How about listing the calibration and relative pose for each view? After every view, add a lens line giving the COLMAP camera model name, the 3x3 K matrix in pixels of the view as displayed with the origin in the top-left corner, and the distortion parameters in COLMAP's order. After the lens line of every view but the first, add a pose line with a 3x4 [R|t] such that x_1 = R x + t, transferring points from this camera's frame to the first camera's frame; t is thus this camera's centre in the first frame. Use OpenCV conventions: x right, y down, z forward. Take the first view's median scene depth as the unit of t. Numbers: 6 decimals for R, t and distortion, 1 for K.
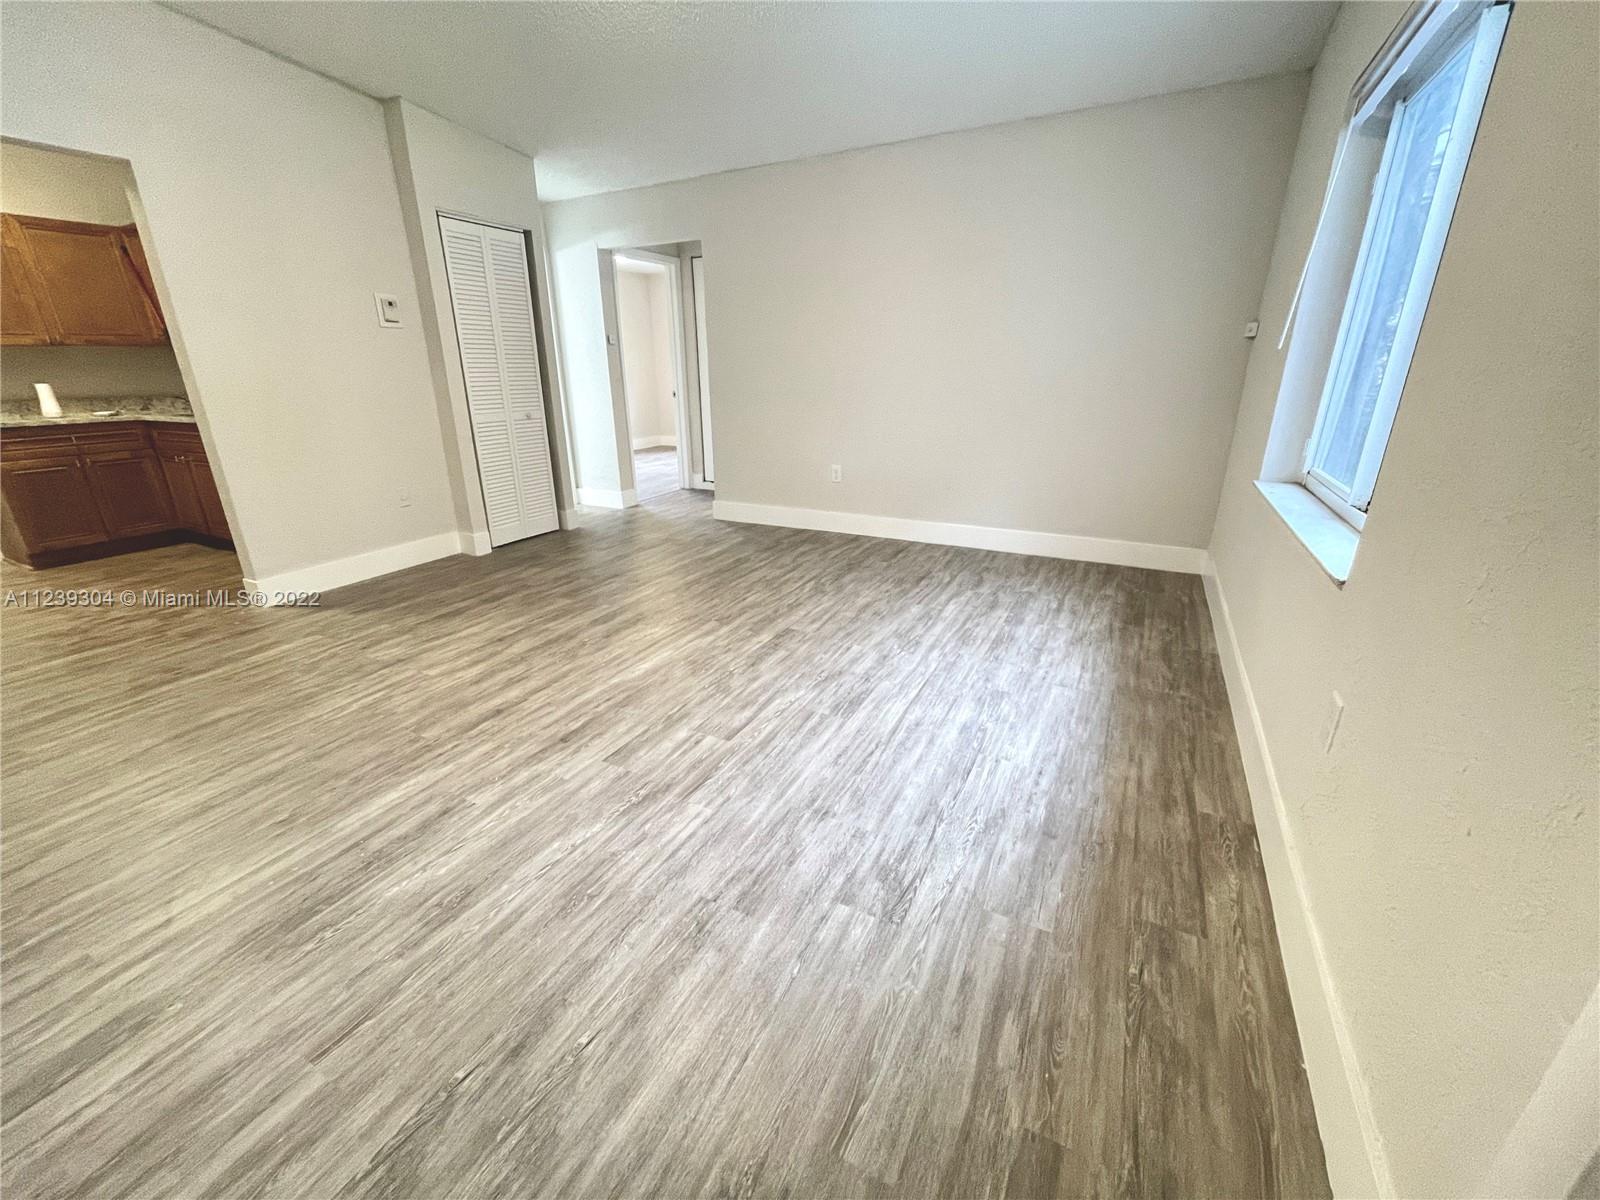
lens RADIAL K [[646.6, 0, 791.9], [0, 646.6, 596.3], [0, 0, 1]] dist [0.000038, -0.000808]
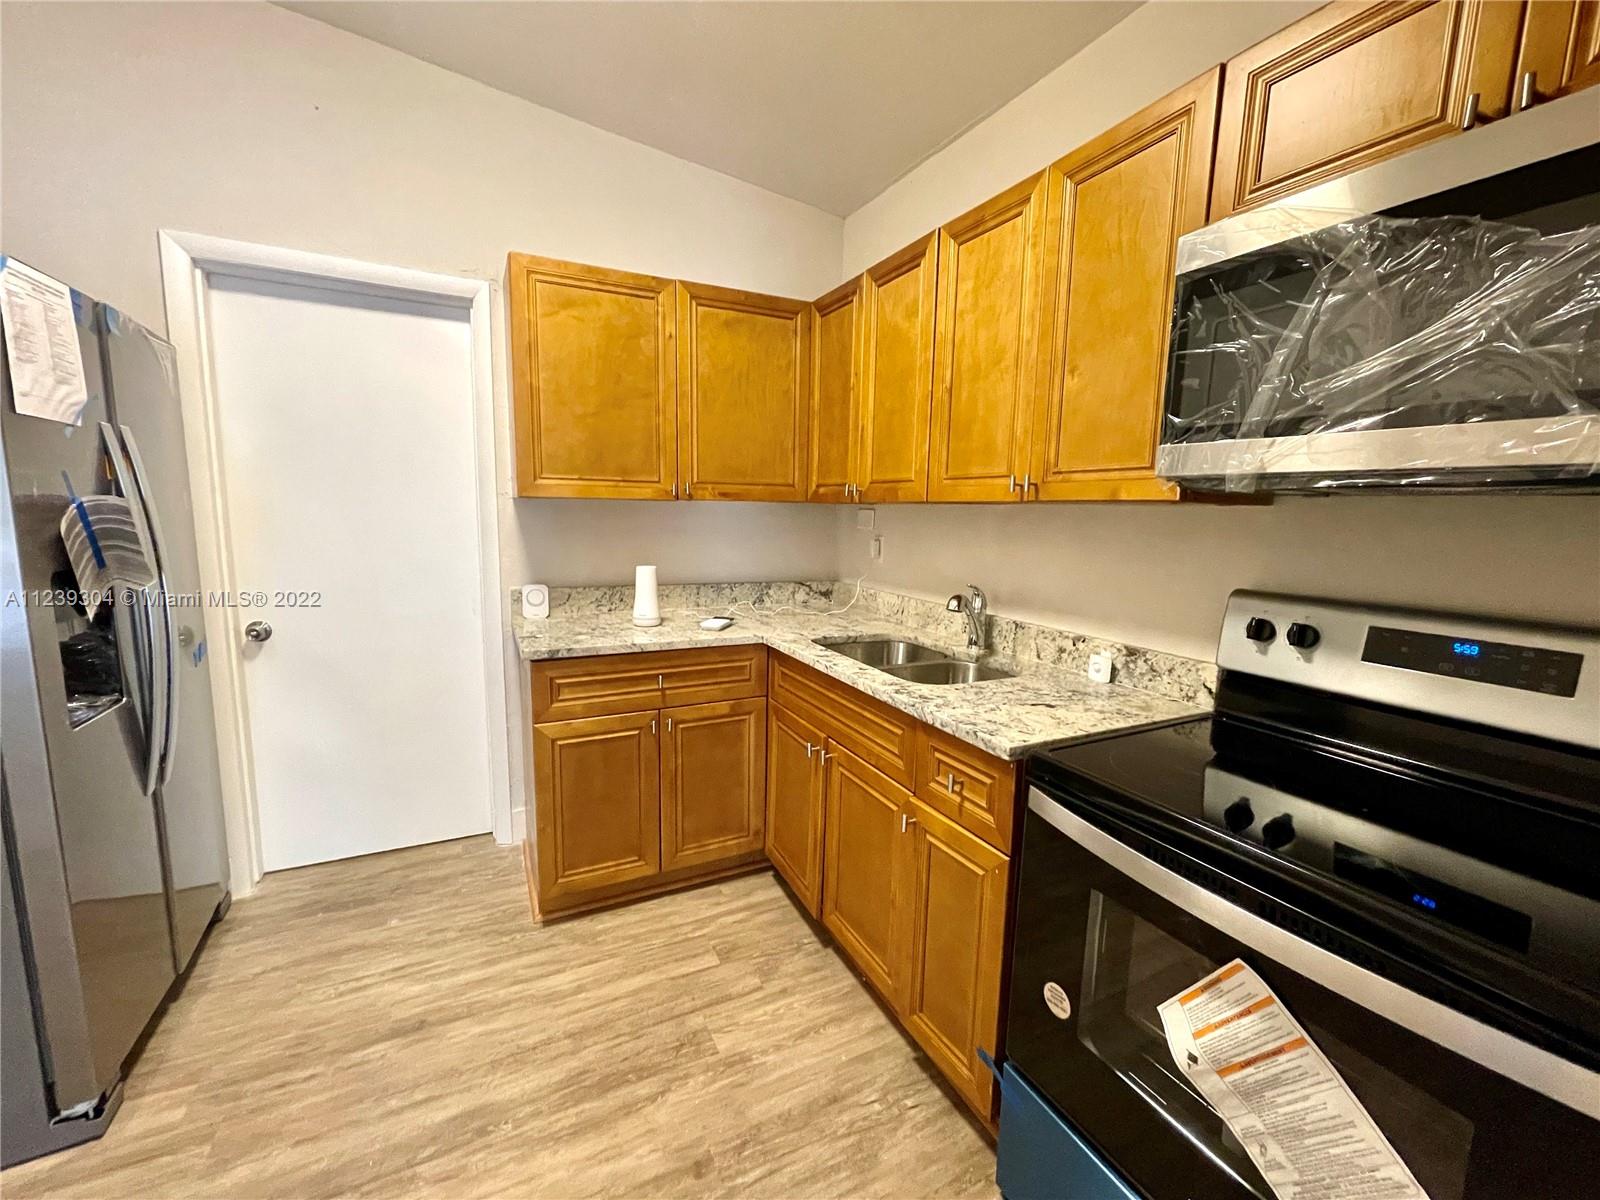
lens RADIAL K [[646.6, 0, 790.1], [0, 646.6, 598.3], [0, 0, 1]] dist [0.000038, -0.000808]
pose [[0.810650, 0.112766, -0.574569, -0.823970], [-0.225885, 0.965549, -0.129197, -0.289149], [0.540205, 0.234520, 0.808195, 0.696226]]
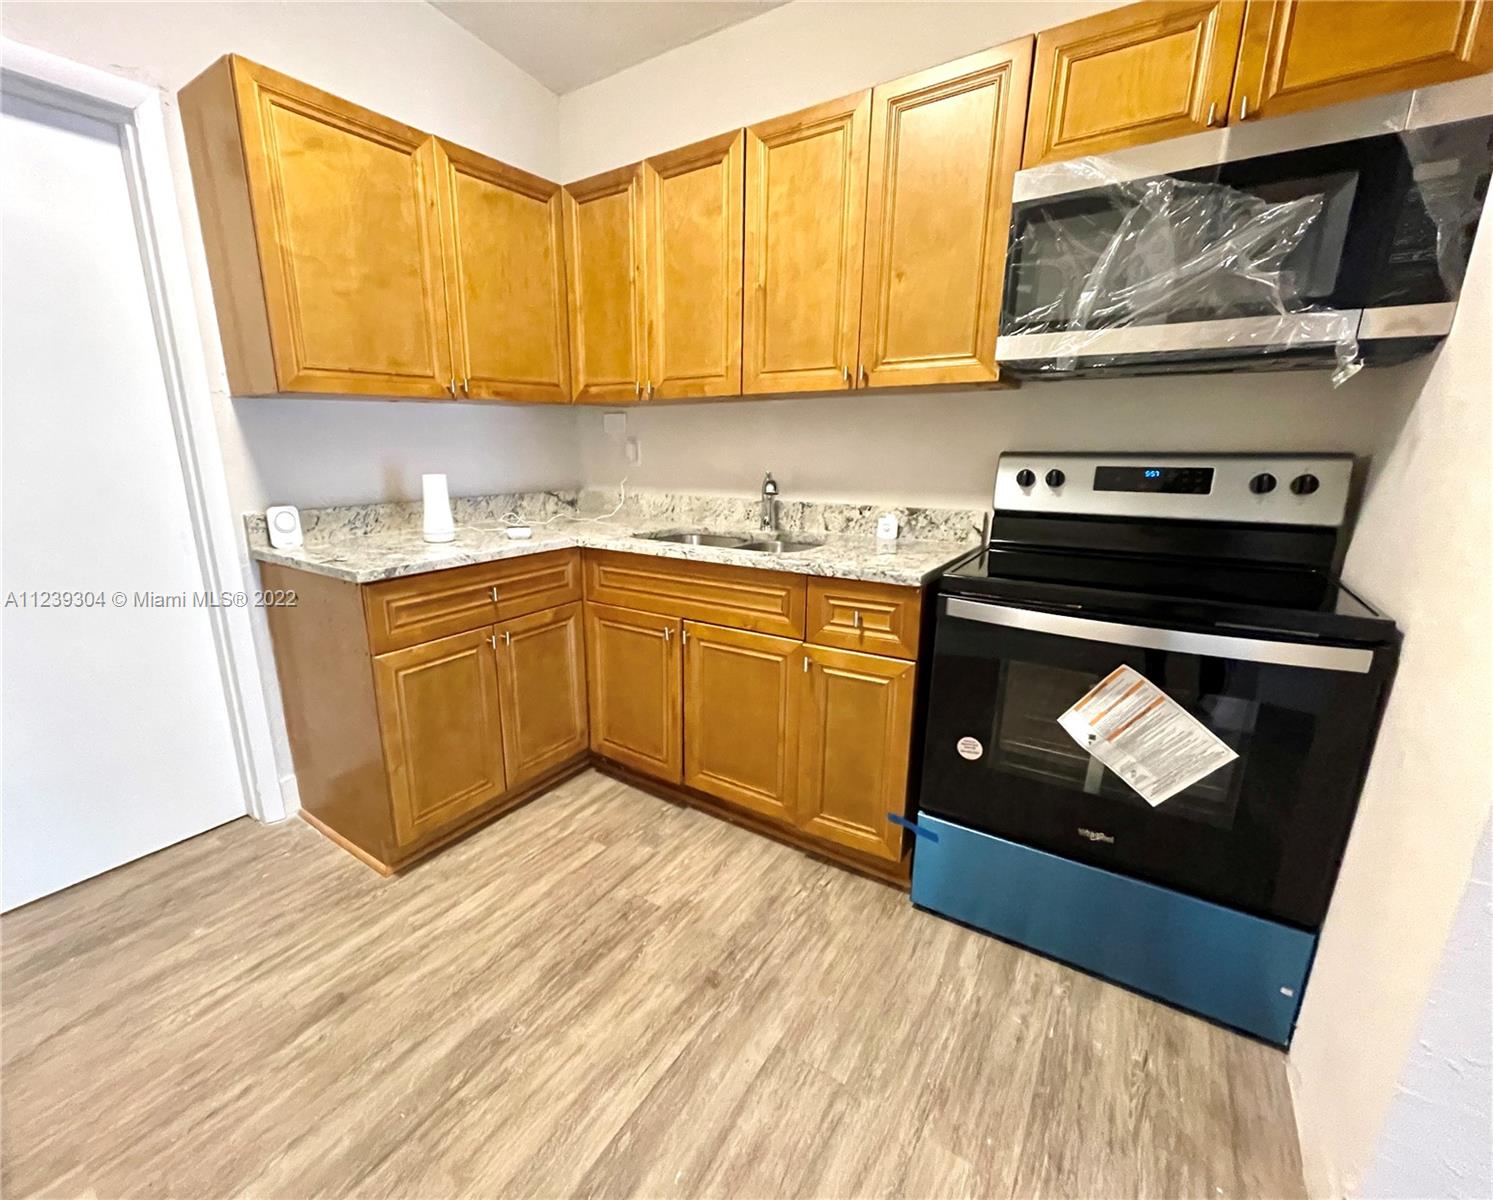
lens RADIAL K [[656.7, 0, 681.2], [0, 656.7, 604.0], [0, 0, 1]] dist [-0.005069, 0.002269]
pose [[0.989885, 0.045060, -0.134527, -1.002148], [-0.057197, 0.994498, -0.087760, -0.221720], [0.129832, 0.094567, 0.987016, 0.600913]]
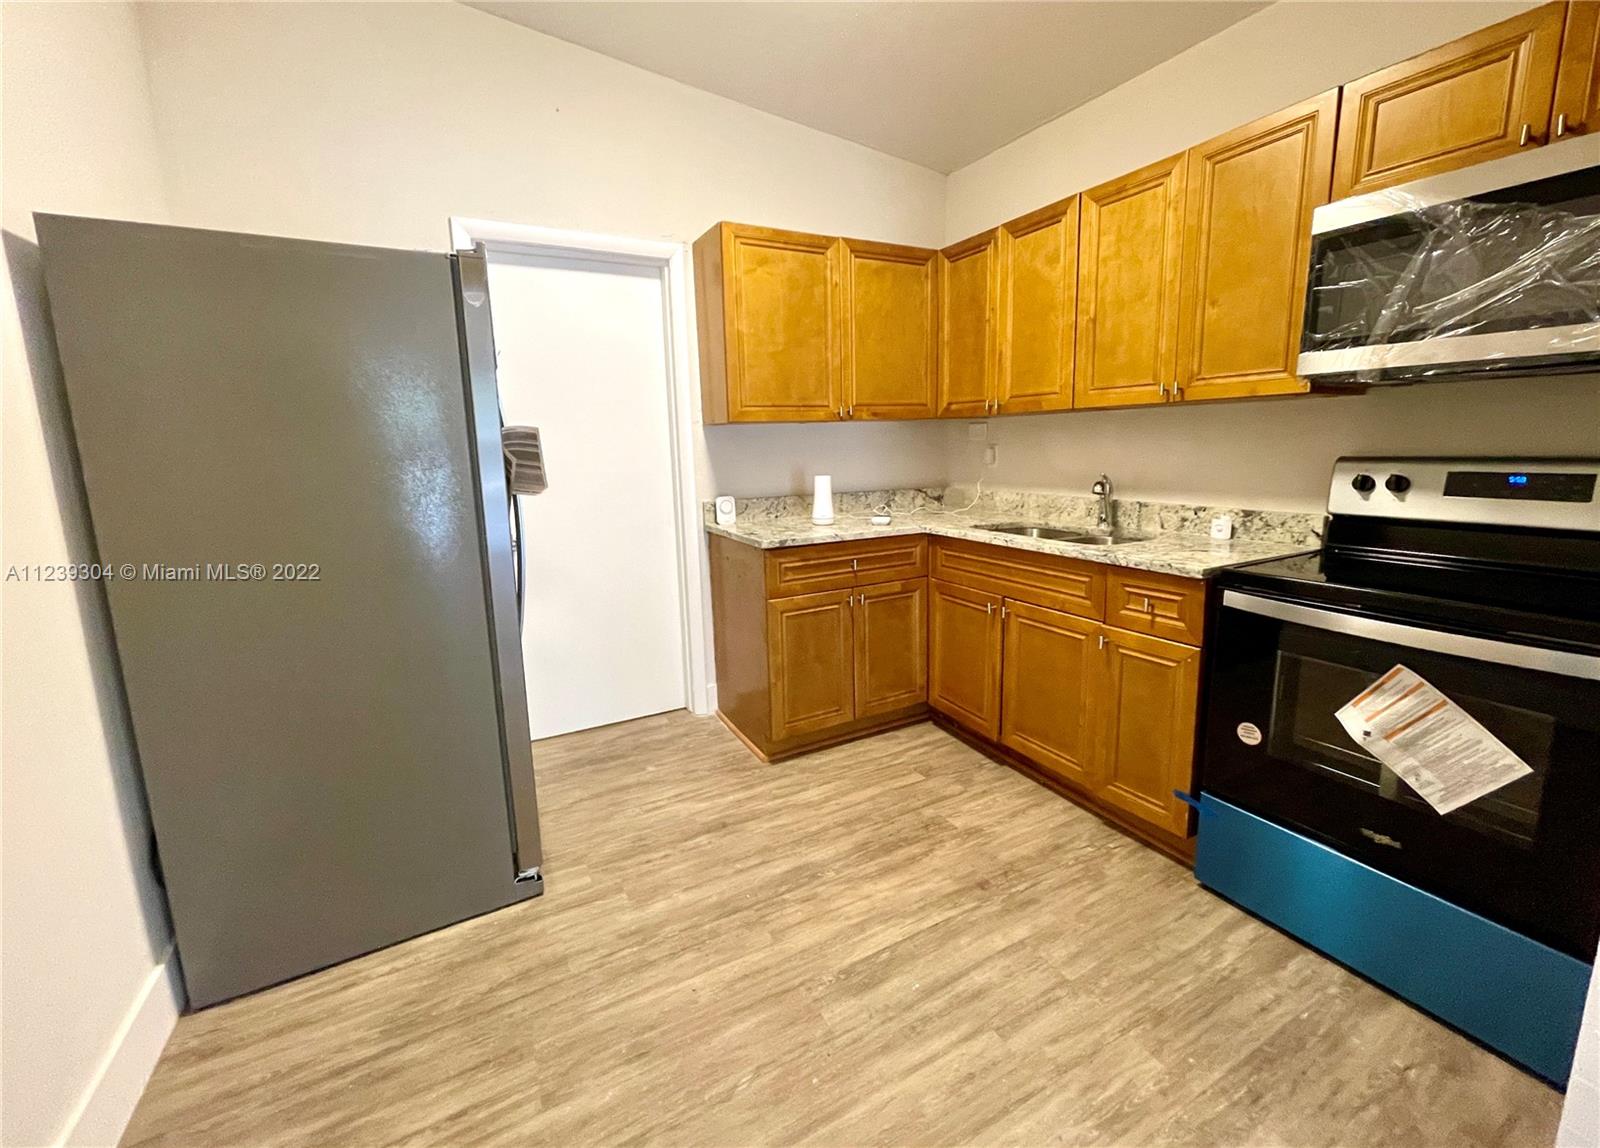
lens RADIAL K [[643.5, 0, 794.1], [0, 643.5, 545.4], [0, 0, 1]] dist [-0.001673, 0.000555]
pose [[0.826783, 0.084867, -0.556082, -0.897293], [-0.176182, 0.977884, -0.112707, -0.199185], [0.534219, 0.191156, 0.823450, 0.498918]]
